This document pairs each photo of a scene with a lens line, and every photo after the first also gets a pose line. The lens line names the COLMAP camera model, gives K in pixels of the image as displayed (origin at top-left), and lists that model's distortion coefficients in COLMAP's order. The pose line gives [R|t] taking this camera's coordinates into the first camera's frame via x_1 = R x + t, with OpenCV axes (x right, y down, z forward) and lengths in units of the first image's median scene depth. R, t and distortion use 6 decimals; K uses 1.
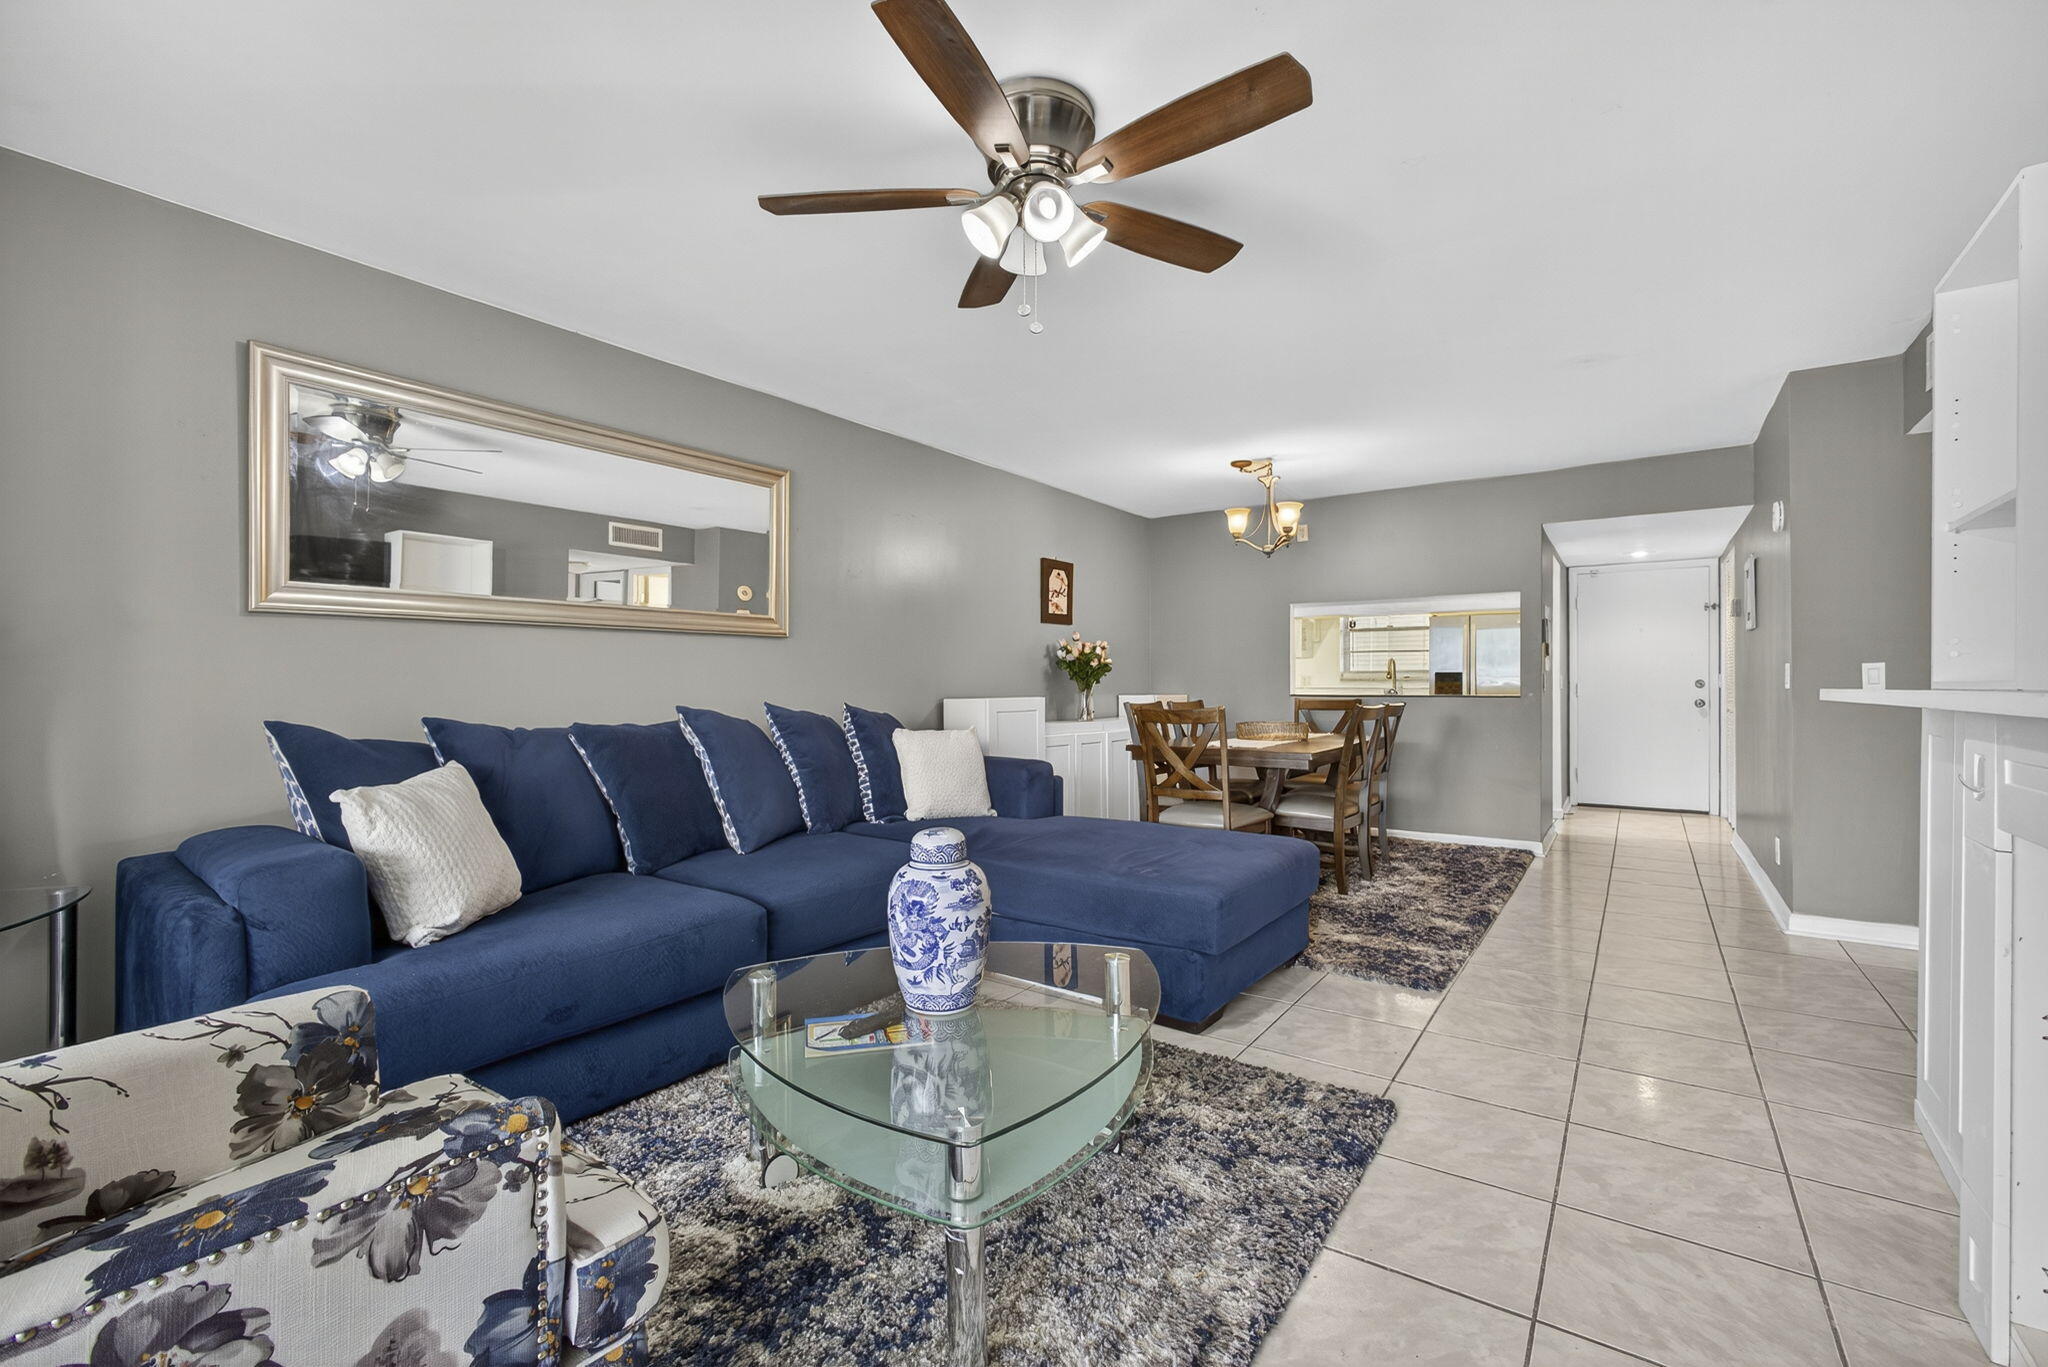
lens RADIAL K [[889.1, 0, 1028.4], [0, 889.1, 678.0], [0, 0, 1]] dist [0.002719, 0.001039]
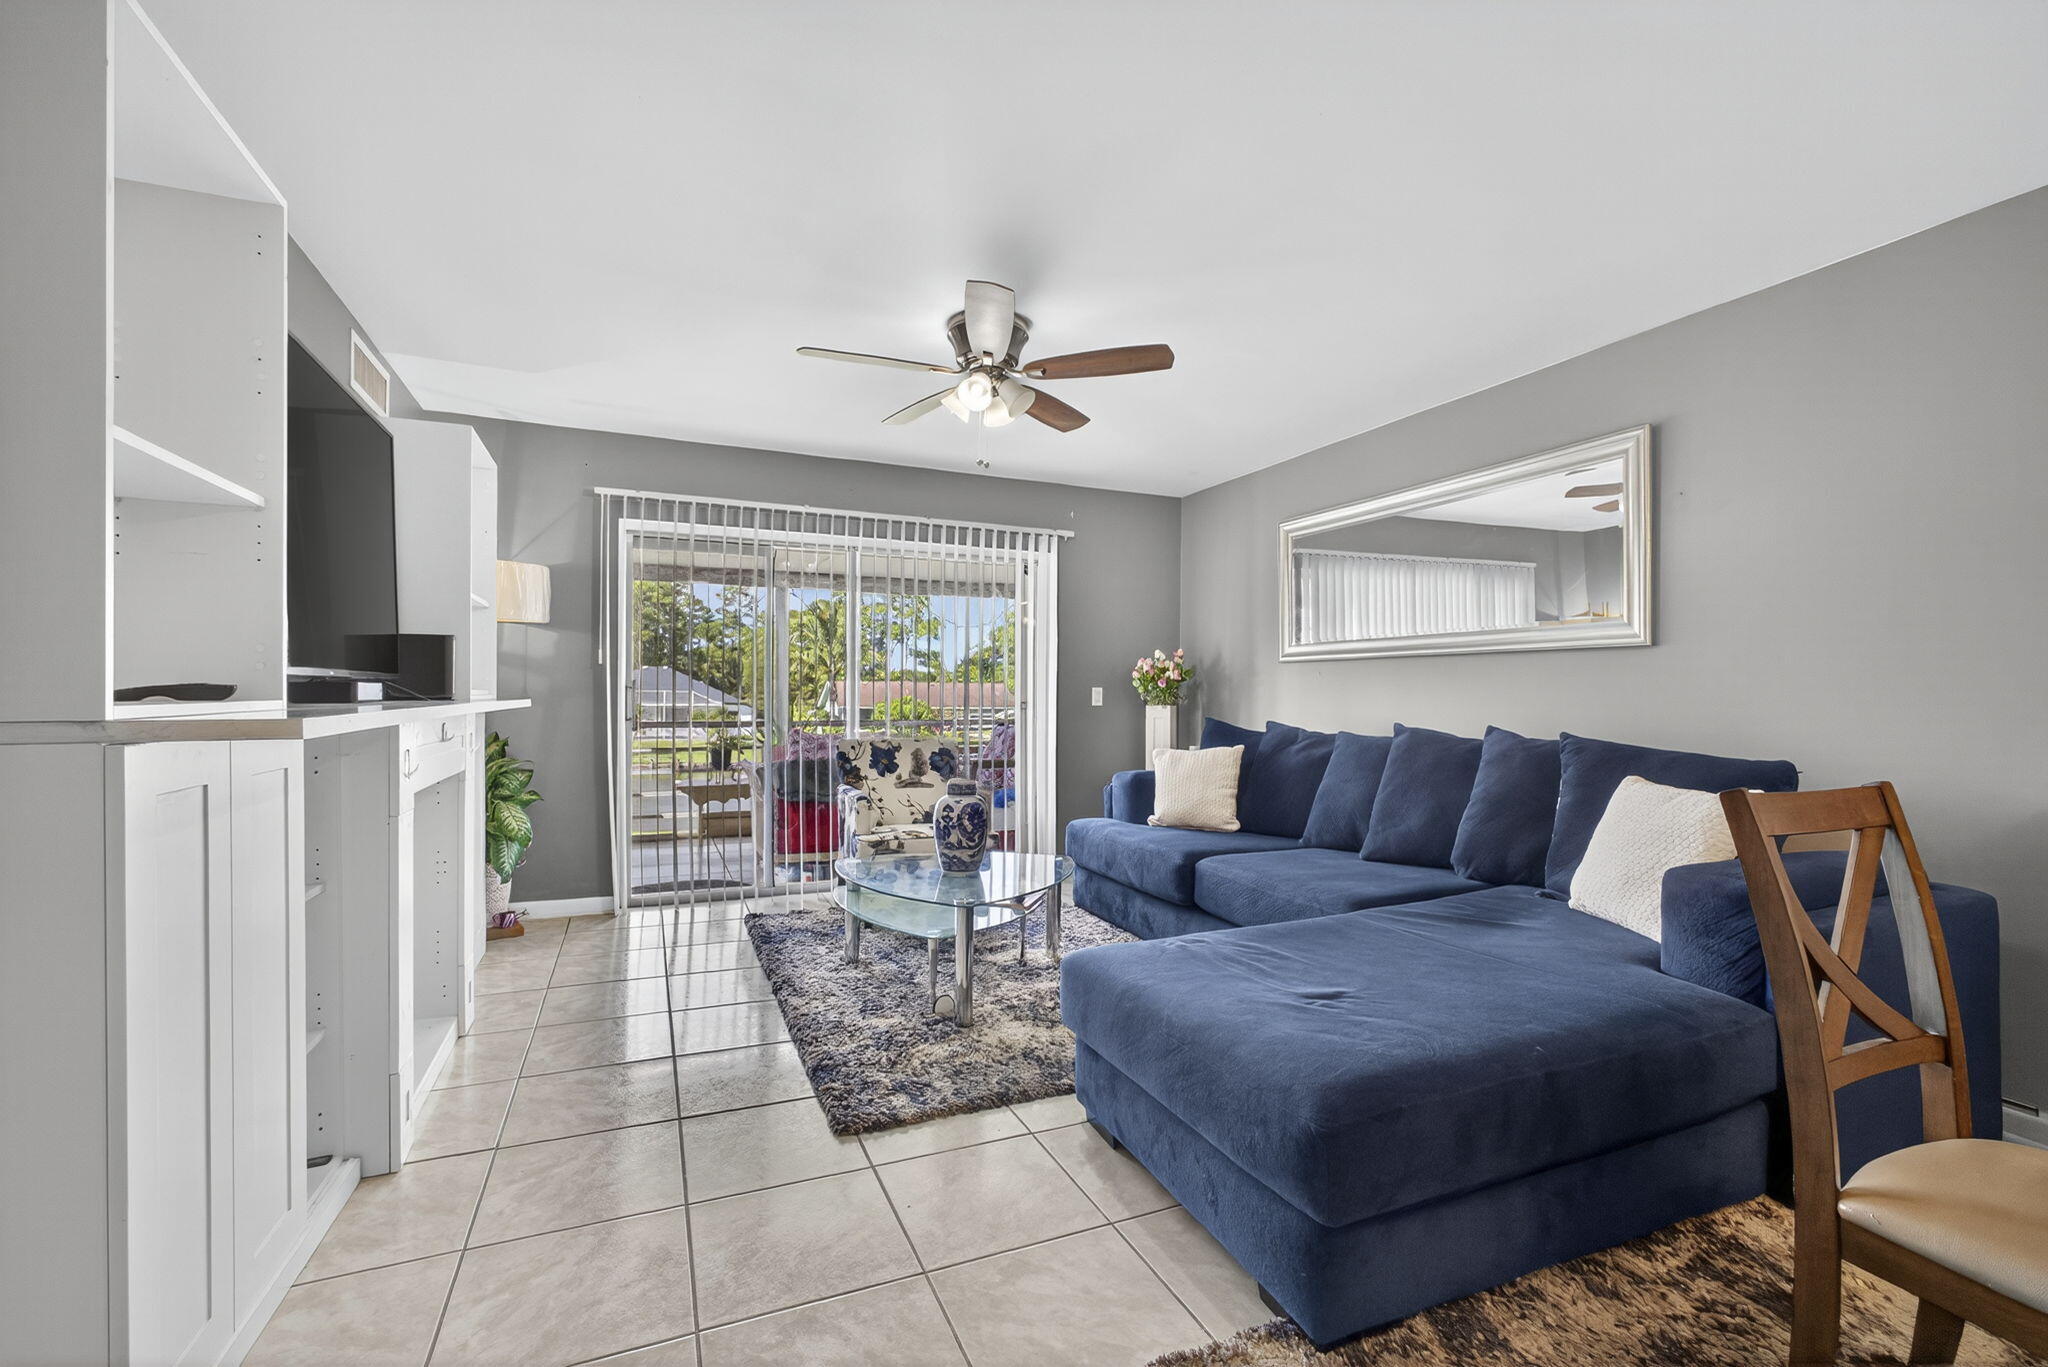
lens RADIAL K [[889.1, 0, 1026.4], [0, 889.1, 688.3], [0, 0, 1]] dist [0.002719, 0.001039]
pose [[-0.525244, -0.005114, -0.850936, 1.160184], [-0.005139, 0.999983, -0.002838, -0.003879], [0.850936, 0.002882, -0.525262, 1.722103]]
